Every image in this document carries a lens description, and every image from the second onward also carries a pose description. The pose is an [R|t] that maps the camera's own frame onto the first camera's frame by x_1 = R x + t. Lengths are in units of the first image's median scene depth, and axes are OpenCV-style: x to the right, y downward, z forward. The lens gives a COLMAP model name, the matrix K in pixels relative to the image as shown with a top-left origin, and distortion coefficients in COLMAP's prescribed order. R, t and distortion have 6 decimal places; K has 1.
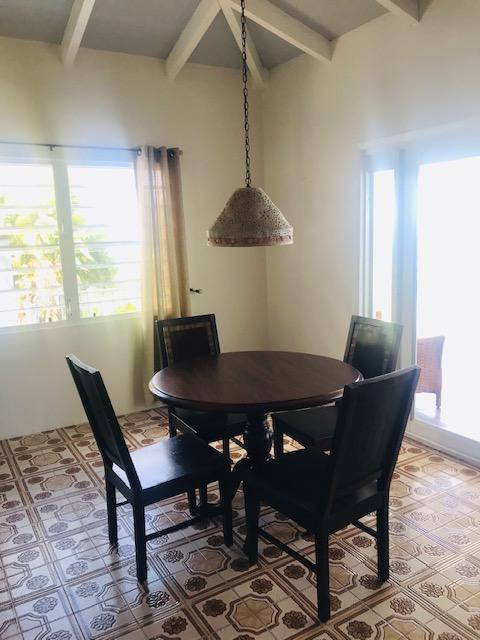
lens RADIAL K [[529.1, 0, 240.0], [0, 529.1, 320.0], [0, 0, 1]] dist [-0.004540, -0.002762]
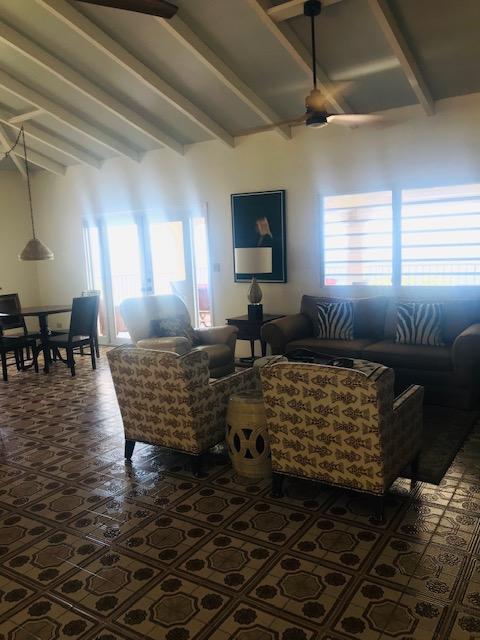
lens RADIAL K [[529.1, 0, 240.0], [0, 529.1, 320.0], [0, 0, 1]] dist [-0.004540, -0.002762]
pose [[0.897781, -0.068285, 0.435116, -0.160159], [0.094248, 0.994810, -0.038343, 0.234191], [-0.430240, 0.075432, 0.899557, -1.189006]]
